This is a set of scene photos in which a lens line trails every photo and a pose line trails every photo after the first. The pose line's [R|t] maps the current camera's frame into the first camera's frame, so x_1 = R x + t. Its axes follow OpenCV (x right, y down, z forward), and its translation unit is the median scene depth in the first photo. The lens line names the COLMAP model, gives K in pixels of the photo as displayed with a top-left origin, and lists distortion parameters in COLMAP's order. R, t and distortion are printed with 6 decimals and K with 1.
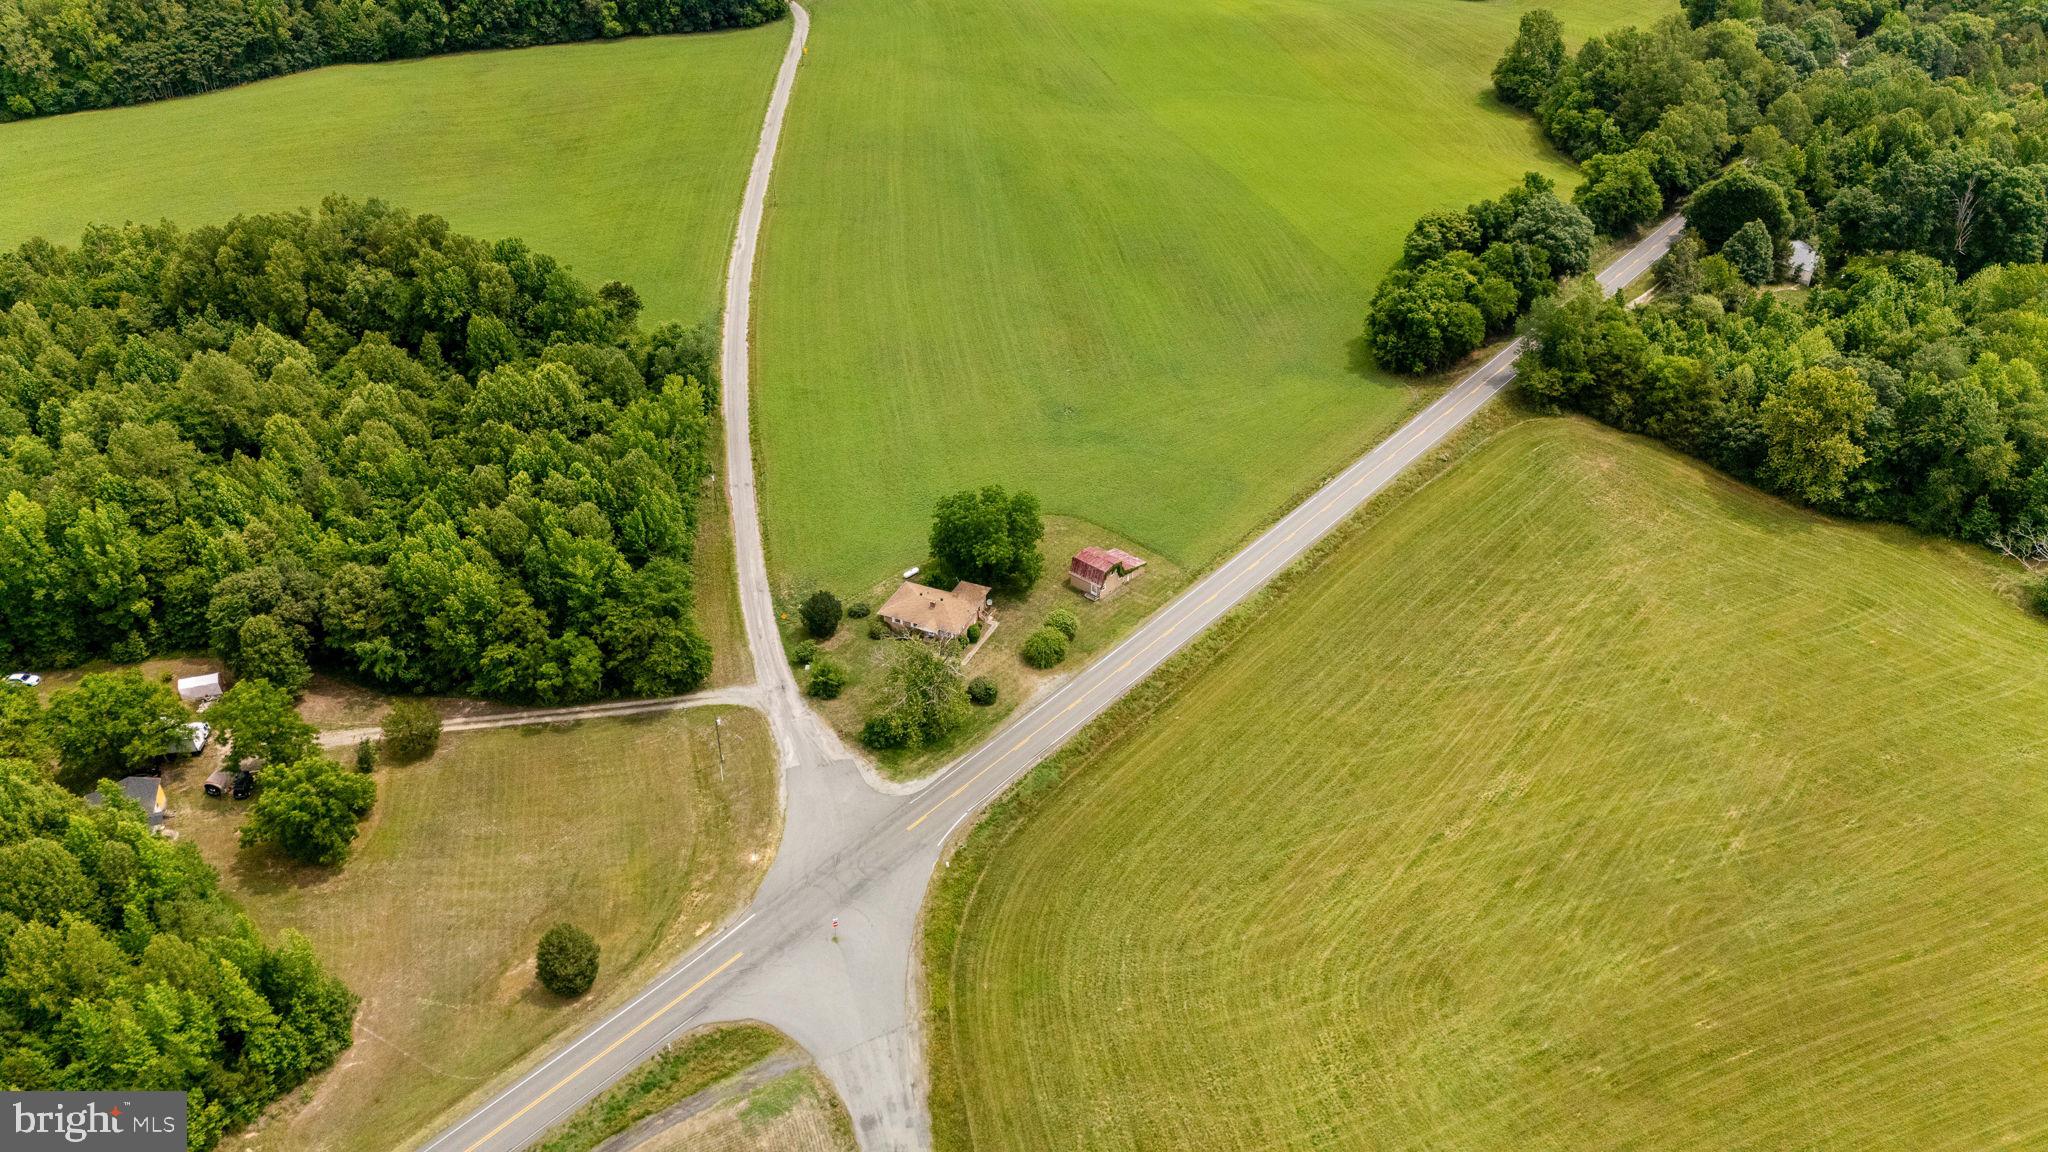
lens RADIAL K [[1497.1, 0, 1010.1], [0, 1497.1, 578.2], [0, 0, 1]] dist [0.078138, -0.068202]
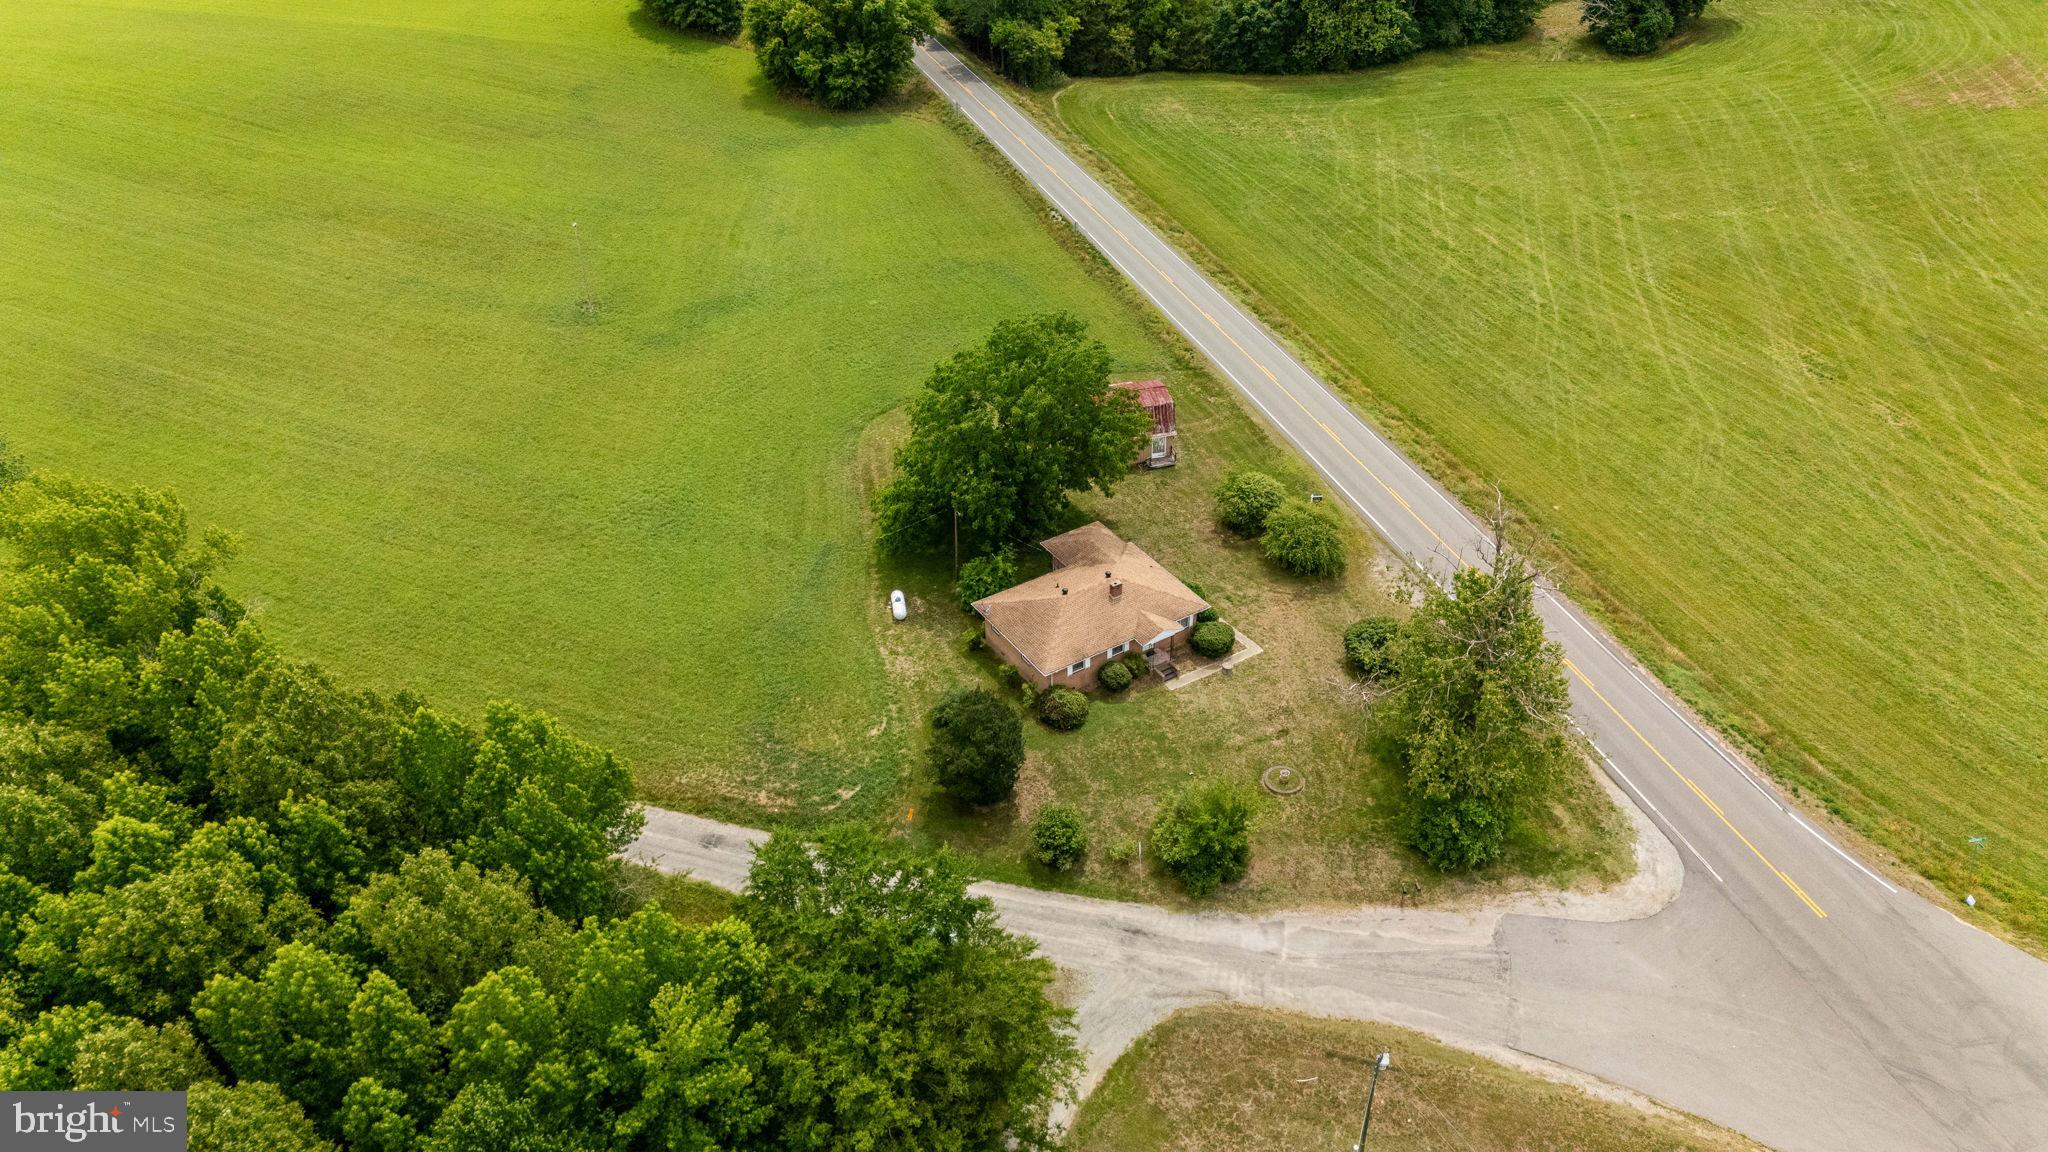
lens RADIAL K [[1497.1, 0, 1010.1], [0, 1497.1, 578.2], [0, 0, 1]] dist [0.078138, -0.068202]
pose [[0.550011, -0.483961, 0.680639, -0.328426], [0.479943, 0.850130, 0.216643, -0.085845], [-0.683478, 0.207512, 0.699855, 0.627763]]
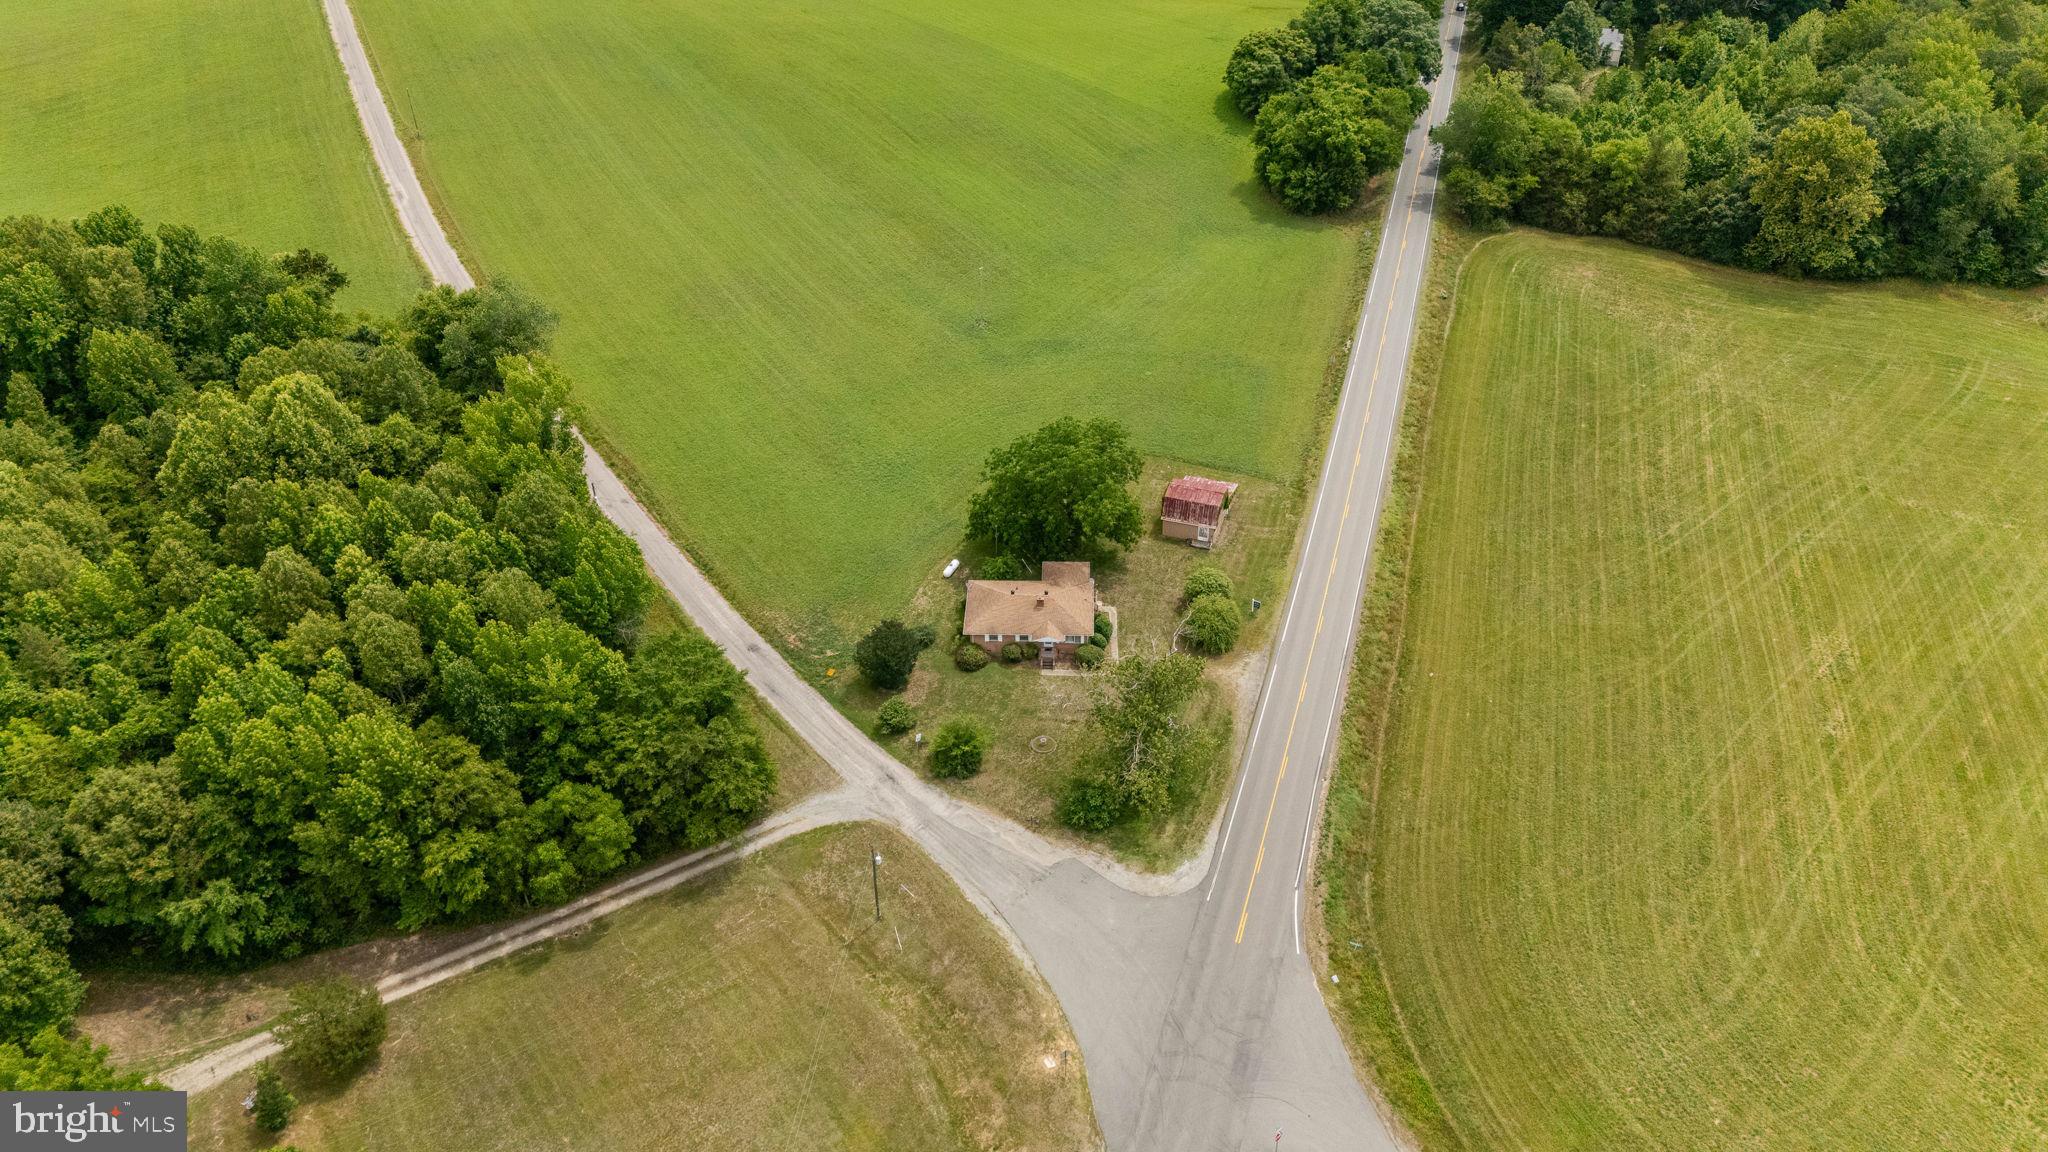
lens RADIAL K [[1497.1, 0, 1010.1], [0, 1497.1, 578.2], [0, 0, 1]] dist [0.078138, -0.068202]
pose [[0.924843, -0.226178, 0.305793, -0.241804], [0.216731, 0.974066, 0.064979, -0.036532], [-0.312560, 0.006180, 0.949878, 0.309530]]
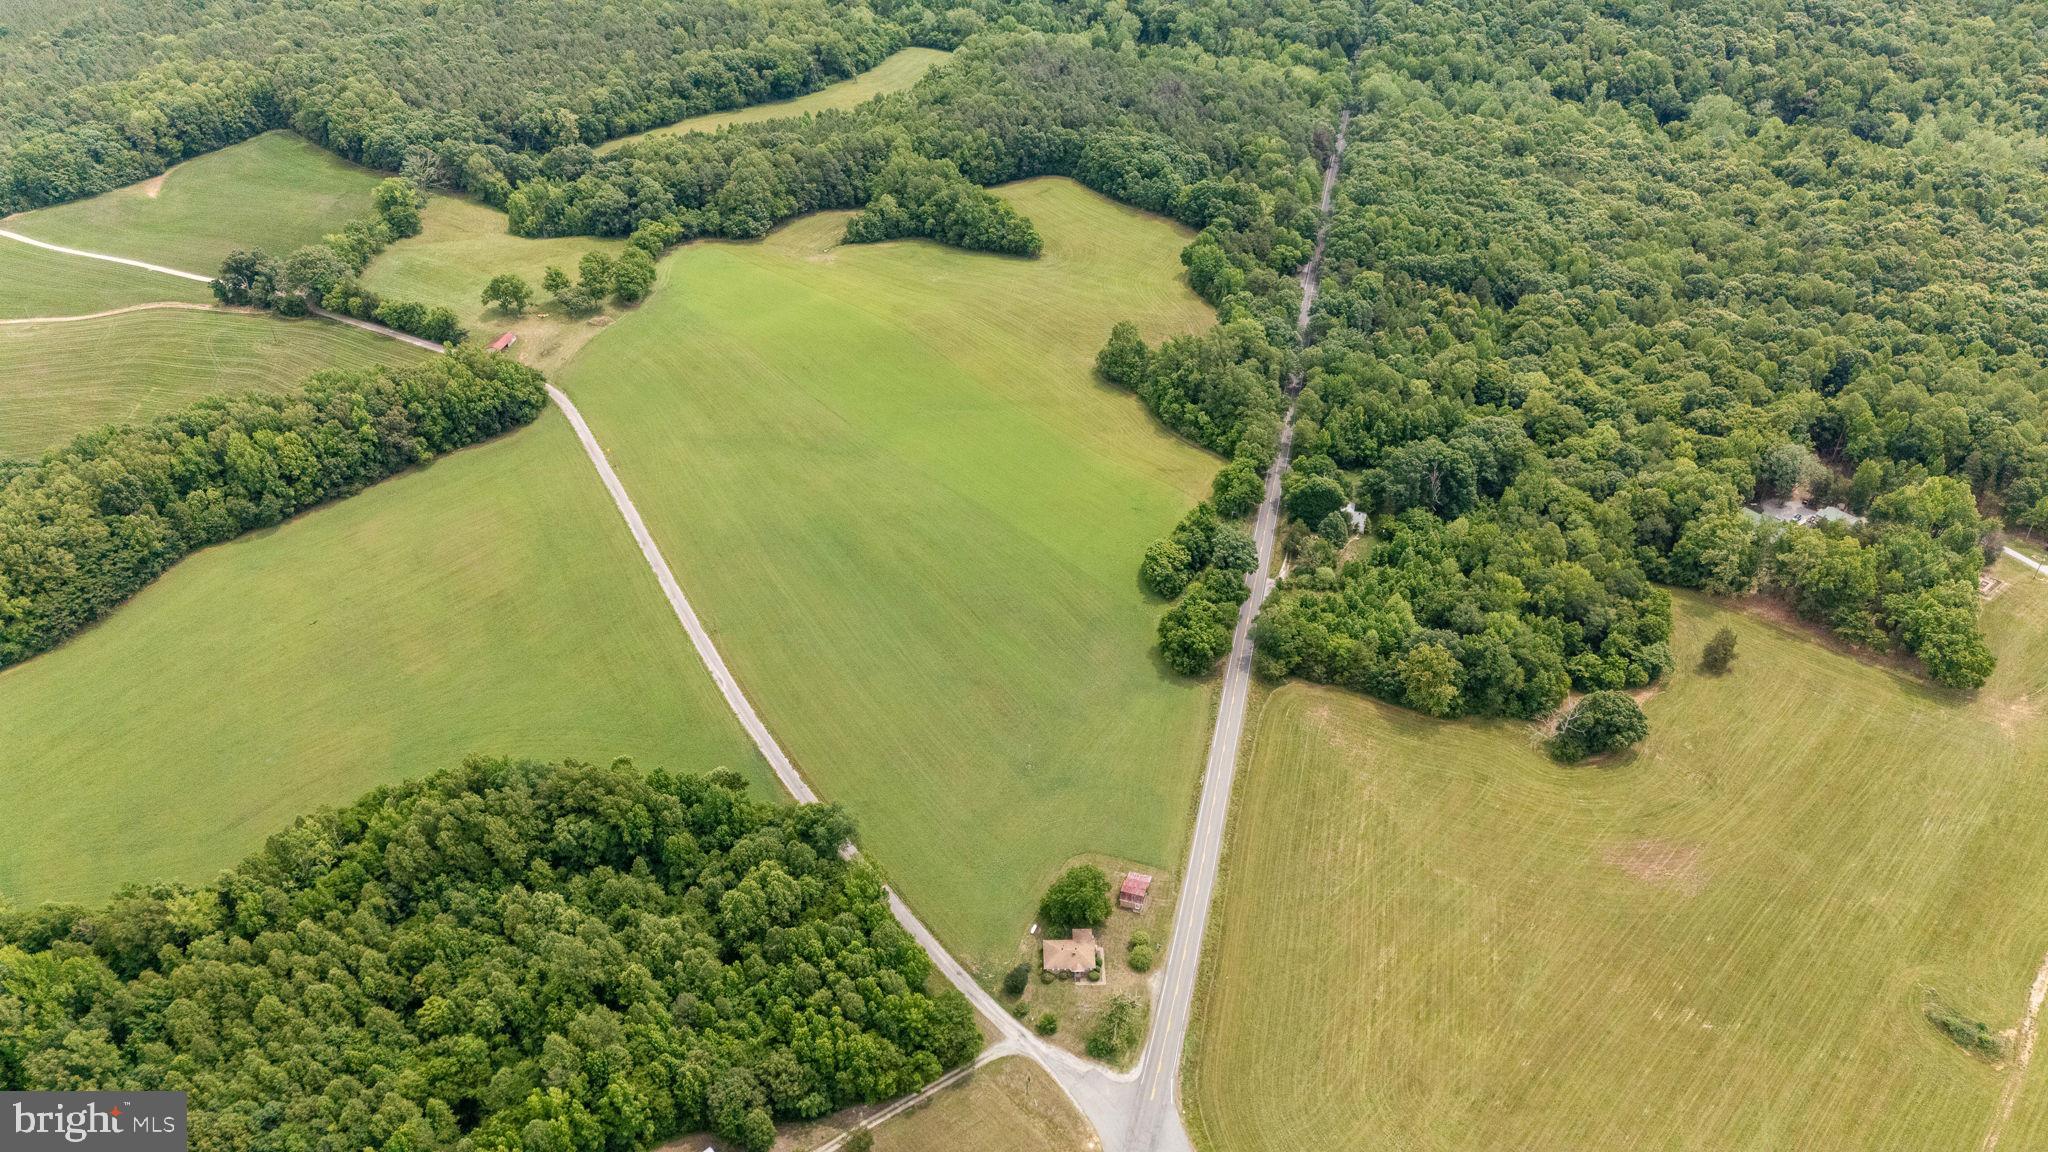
lens RADIAL K [[1513.5, 0, 1002.3], [0, 1513.5, 565.5], [0, 0, 1]] dist [0.143943, -0.327908]
pose [[0.907846, -0.253263, 0.334174, -0.539982], [0.242250, 0.967312, 0.074987, -0.510556], [-0.342242, 0.012877, 0.939523, -0.580490]]
